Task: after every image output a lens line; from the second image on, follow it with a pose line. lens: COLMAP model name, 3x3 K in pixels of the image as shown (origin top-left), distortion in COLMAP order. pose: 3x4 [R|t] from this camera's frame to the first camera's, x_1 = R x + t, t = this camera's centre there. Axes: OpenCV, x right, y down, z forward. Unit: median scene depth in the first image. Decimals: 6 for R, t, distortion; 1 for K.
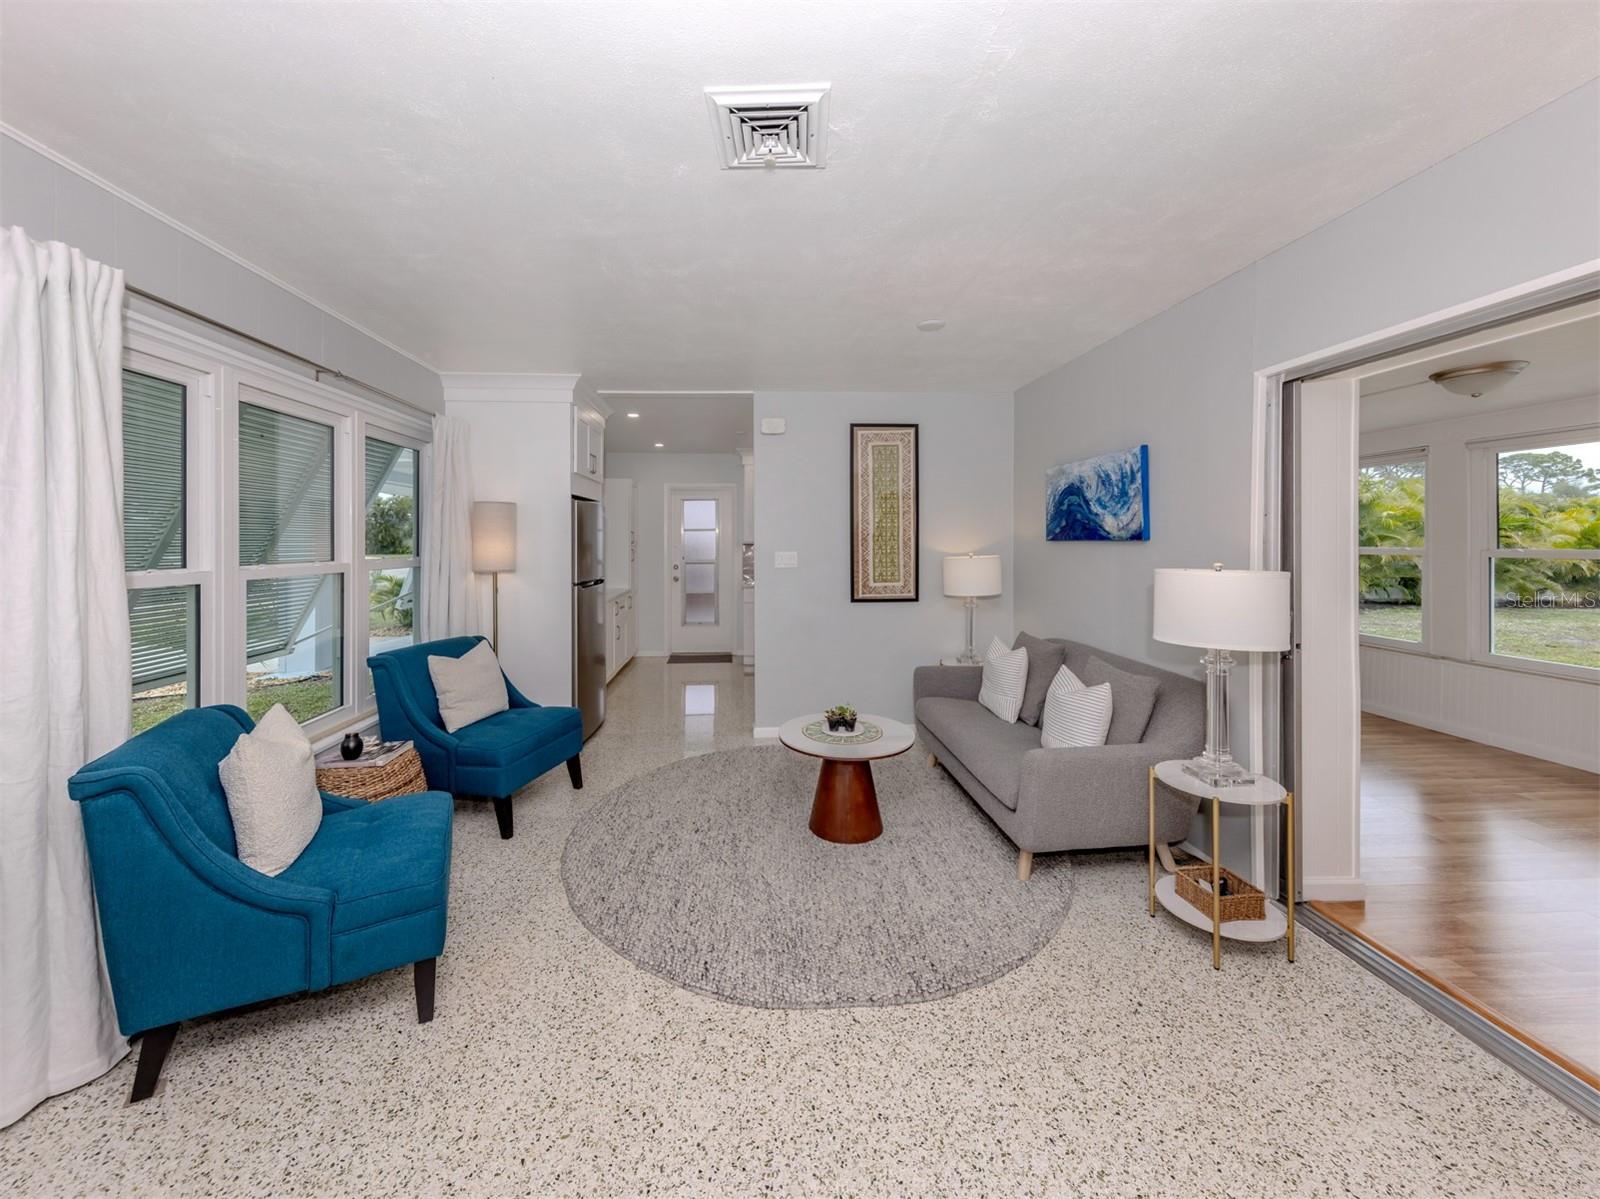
lens RADIAL K [[606.3, 0, 718.8], [0, 606.3, 546.8], [0, 0, 1]] dist [0.016924, -0.004417]
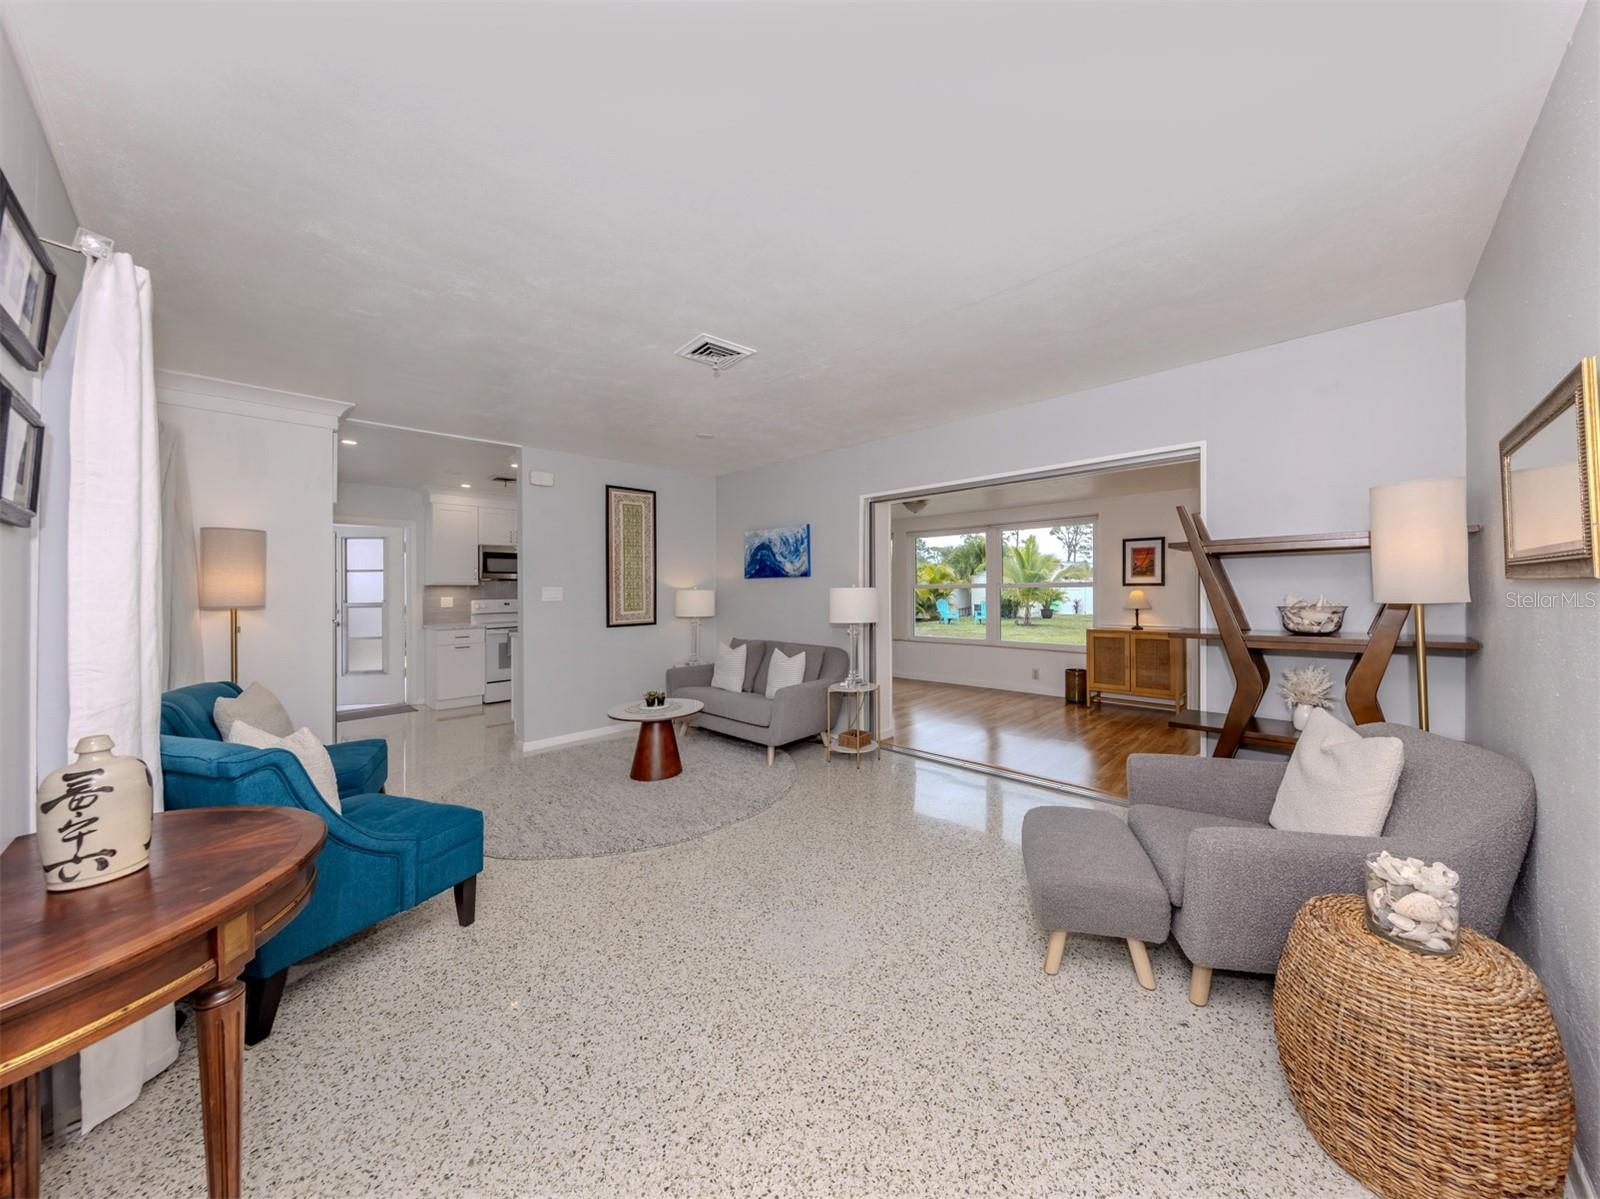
lens RADIAL K [[643.9, 0, 800.0], [0, 643.9, 599.5], [0, 0, 1]] dist [0.000126, -0.000036]
pose [[0.719058, -0.010823, 0.694866, -0.602729], [0.010089, 0.999936, 0.005135, 0.044003], [-0.694877, 0.003318, 0.719121, -0.332550]]
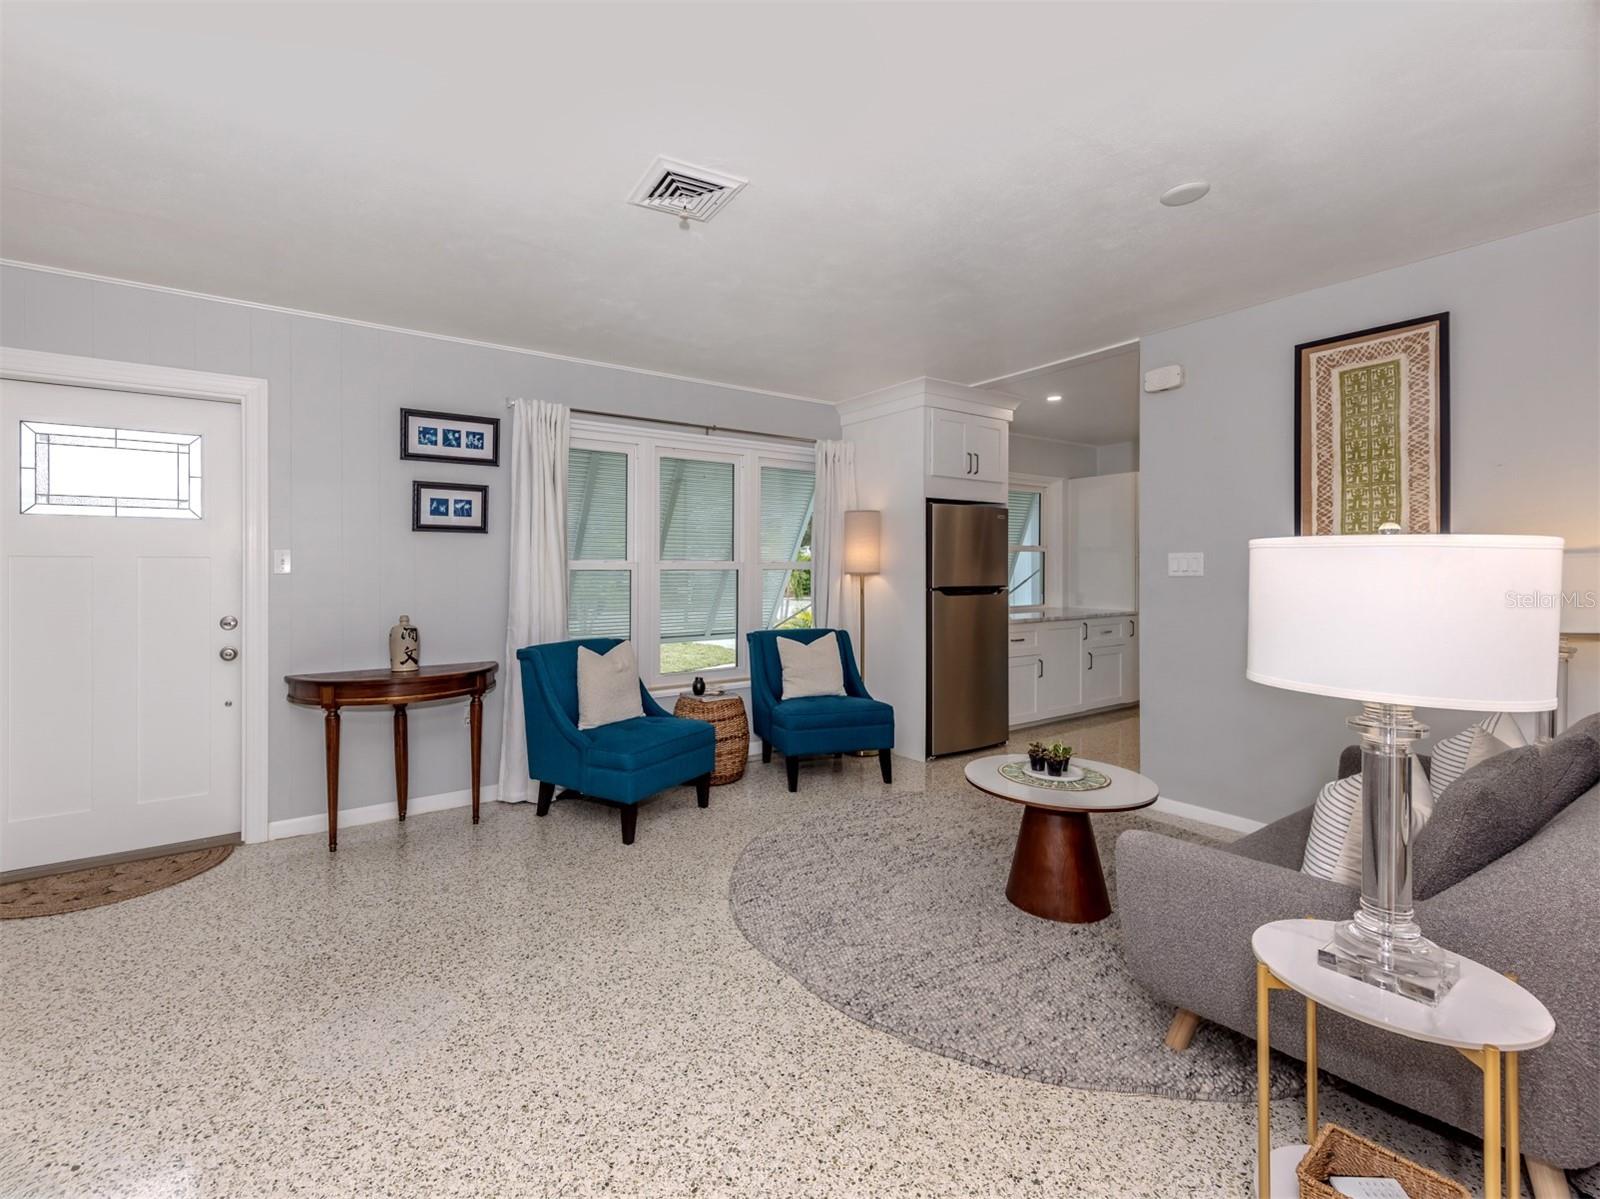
lens RADIAL K [[645.7, 0, 697.7], [0, 645.7, 569.3], [0, 0, 1]] dist [0.002742, 0.000124]
pose [[0.527743, 0.007171, -0.849374, 0.657725], [-0.010048, 0.999947, 0.002199, 0.045178], [0.849345, 0.007374, 0.527787, 0.182877]]
